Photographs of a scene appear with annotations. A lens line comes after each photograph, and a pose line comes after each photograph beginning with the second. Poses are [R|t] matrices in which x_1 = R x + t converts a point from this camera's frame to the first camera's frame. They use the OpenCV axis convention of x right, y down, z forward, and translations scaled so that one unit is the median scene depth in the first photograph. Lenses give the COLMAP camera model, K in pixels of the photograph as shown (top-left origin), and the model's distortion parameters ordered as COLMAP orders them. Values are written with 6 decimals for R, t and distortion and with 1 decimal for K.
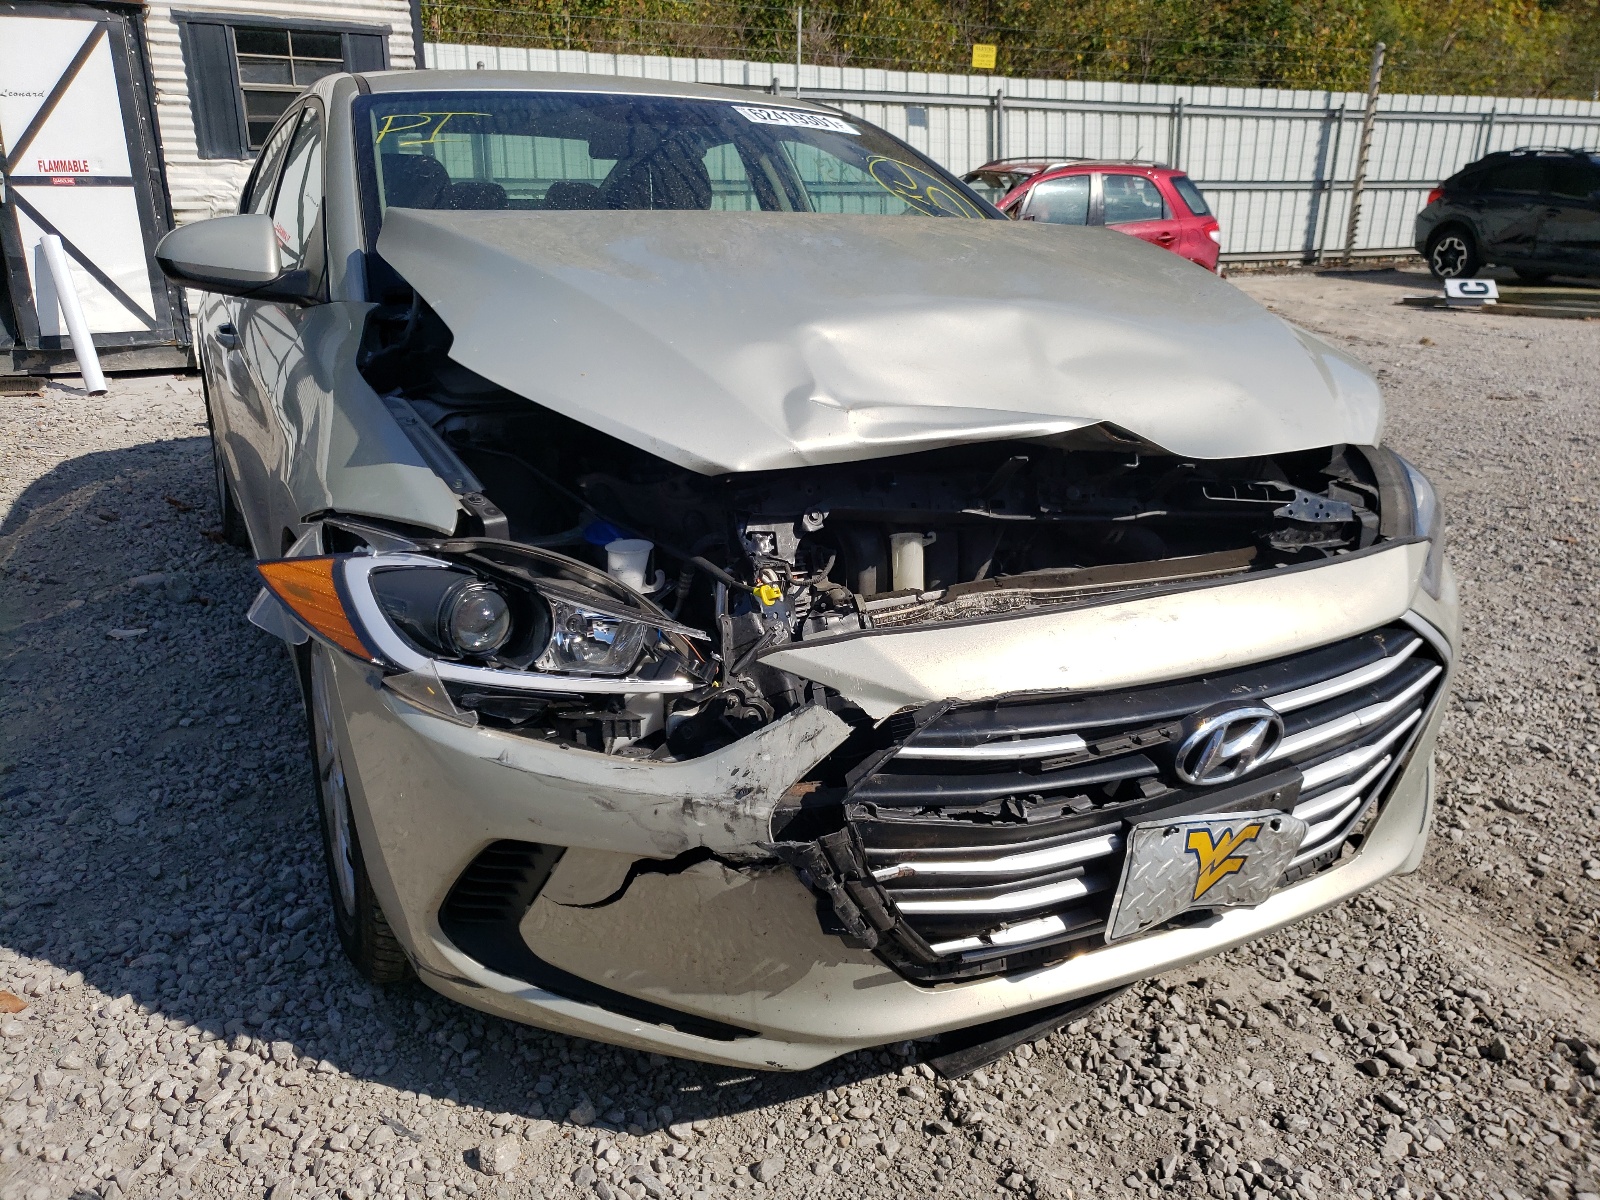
lens RADIAL K [[1256.7, 0, 797.9], [0, 1256.7, 588.2], [0, 0, 1]] dist [-0.003138, 0.023908]
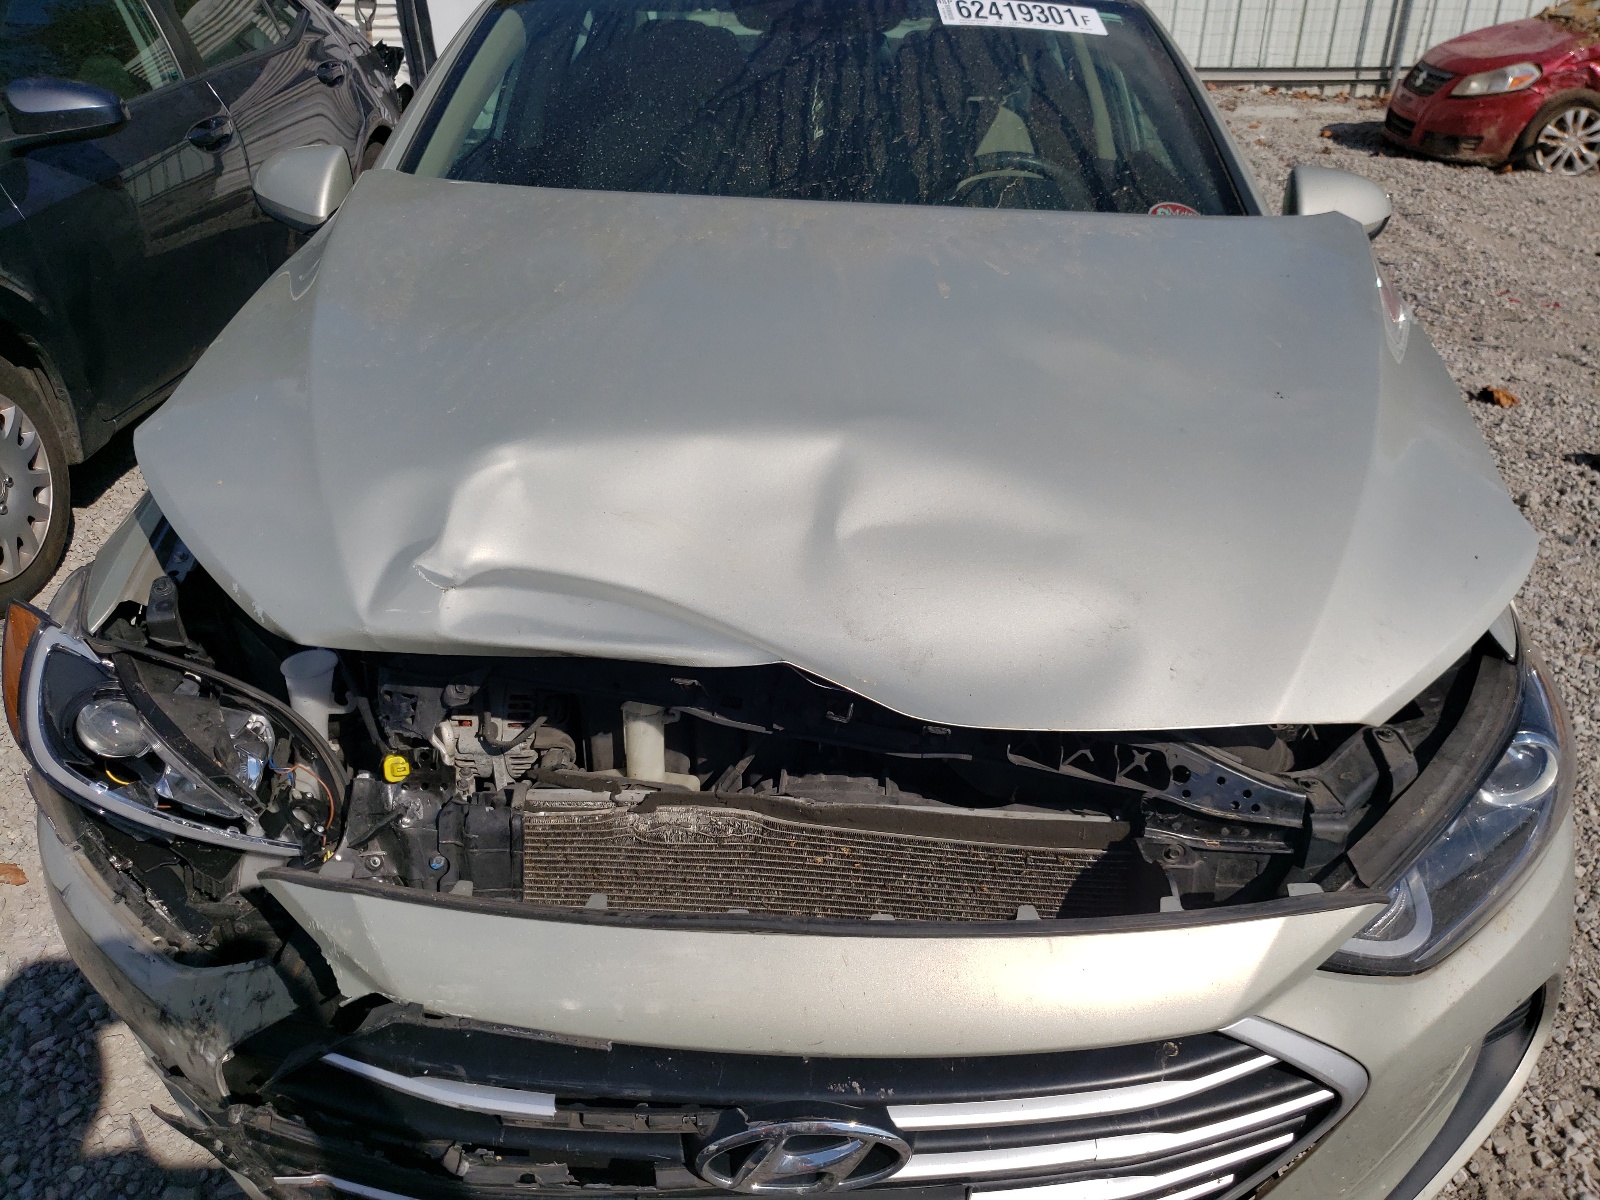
lens RADIAL K [[1256.7, 0, 811.6], [0, 1256.7, 612.1], [0, 0, 1]] dist [-0.003138, 0.023908]
pose [[0.894619, 0.211883, -0.393399, 0.490030], [-0.138869, 0.968666, 0.205918, -0.283595], [0.424703, -0.129587, 0.896010, 0.346942]]
